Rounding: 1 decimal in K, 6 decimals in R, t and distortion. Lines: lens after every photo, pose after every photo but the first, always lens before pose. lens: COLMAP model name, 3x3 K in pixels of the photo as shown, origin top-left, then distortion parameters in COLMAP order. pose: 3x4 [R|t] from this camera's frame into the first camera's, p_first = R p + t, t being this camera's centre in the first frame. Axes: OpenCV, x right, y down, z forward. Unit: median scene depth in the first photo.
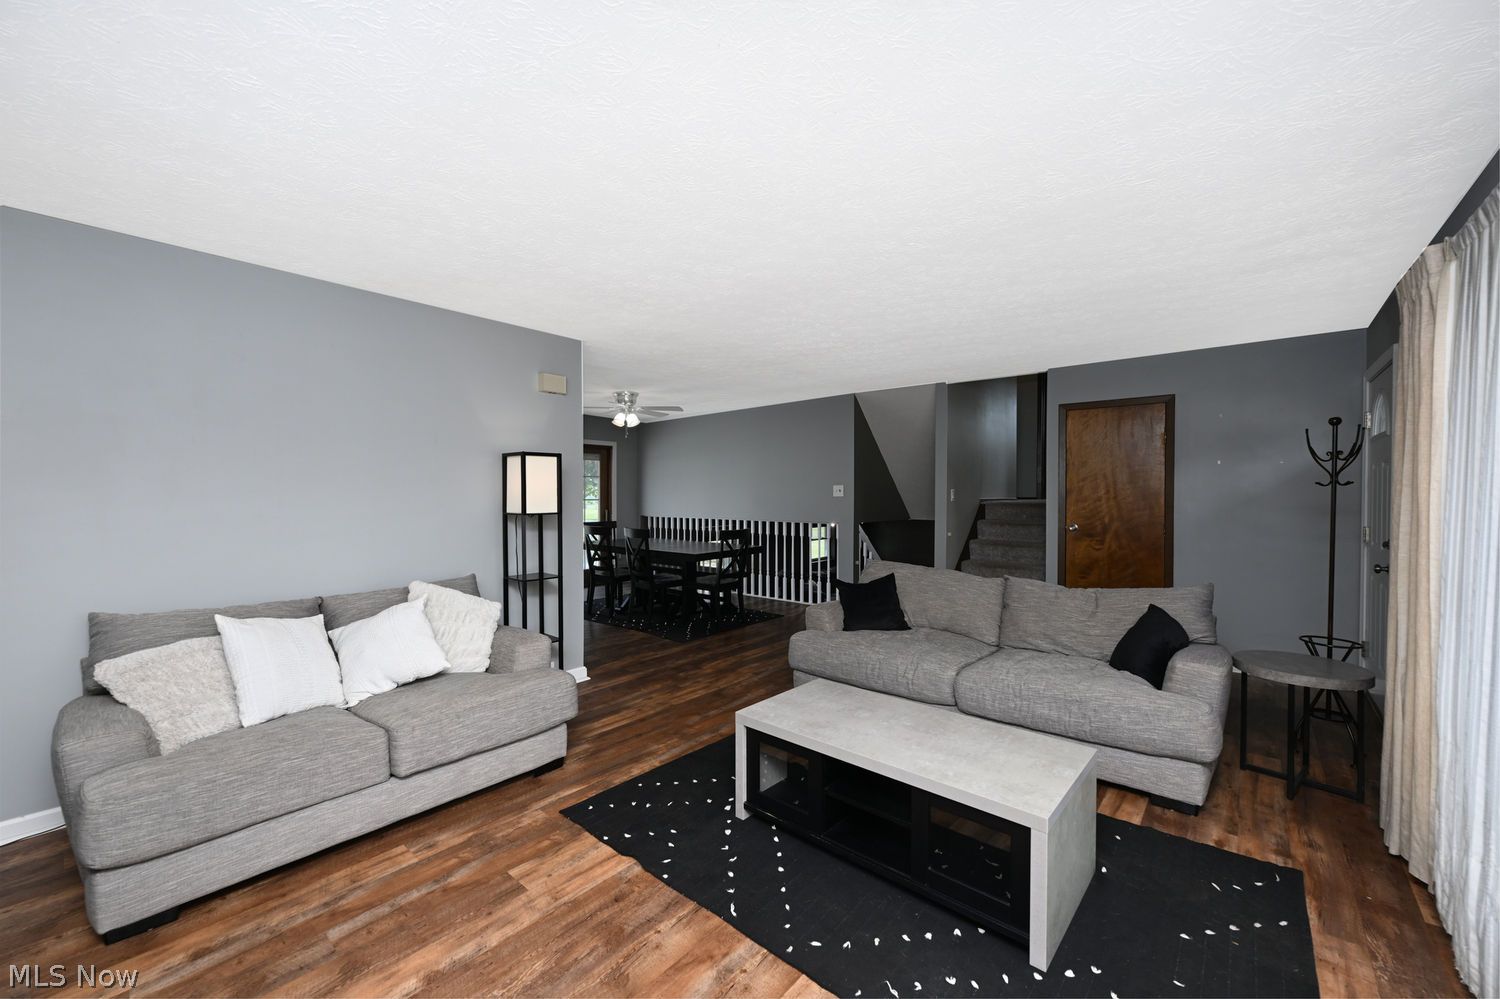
lens RADIAL K [[595.7, 0, 748.2], [0, 595.7, 504.0], [0, 0, 1]] dist [-0.002549, -0.000090]
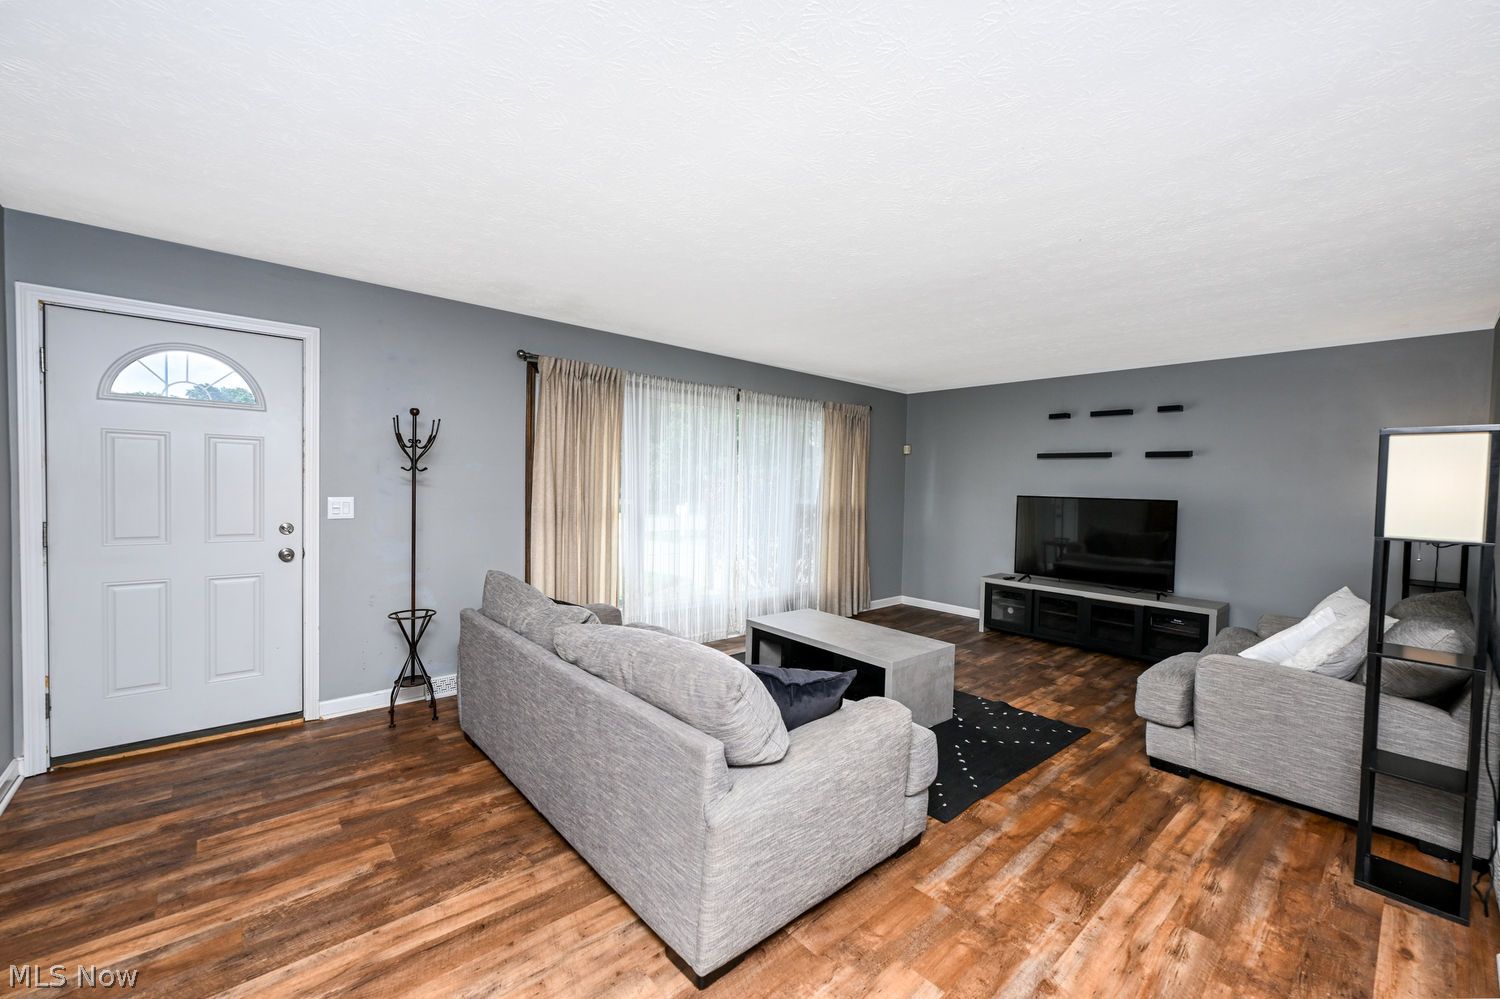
lens RADIAL K [[598.7, 0, 747.9], [0, 598.7, 499.2], [0, 0, 1]] dist [0.000069, -0.000099]
pose [[-0.989434, -0.024604, 0.142883, 0.215485], [-0.017850, 0.998670, 0.048363, -0.042423], [-0.143883, 0.045301, -0.988557, 1.974099]]
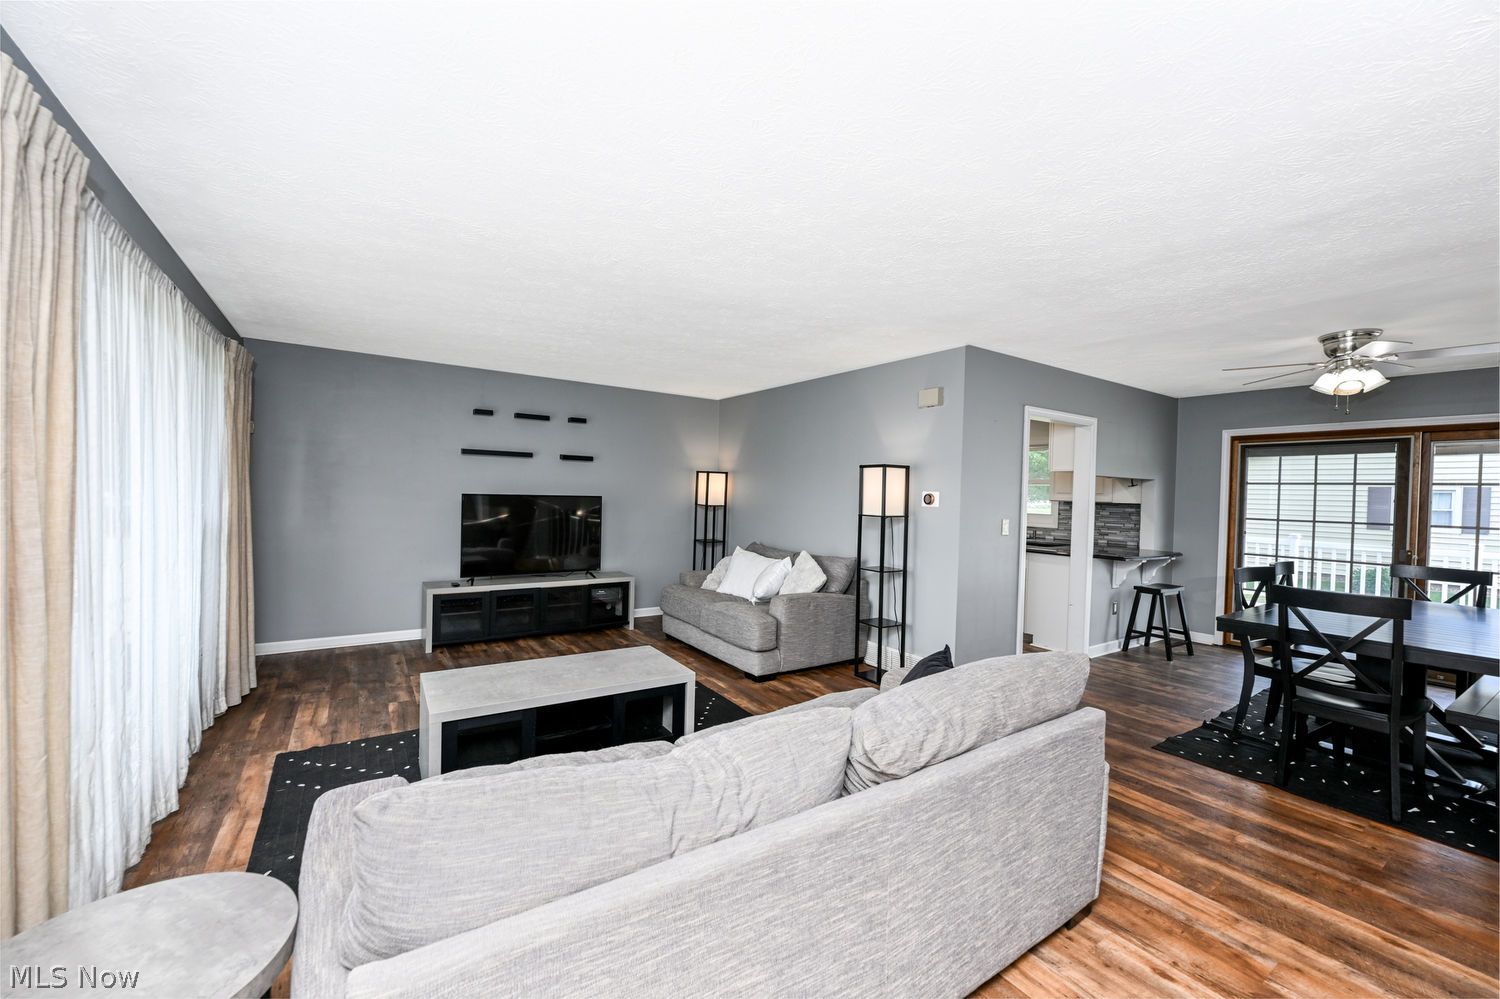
lens RADIAL K [[591.6, 0, 745.0], [0, 591.6, 499.4], [0, 0, 1]] dist [0.000434, 0.000423]
pose [[-0.277923, 0.005396, -0.960588, 1.030917], [-0.045456, 0.998790, 0.018762, -0.031271], [0.959527, 0.048879, -0.277342, 1.286589]]
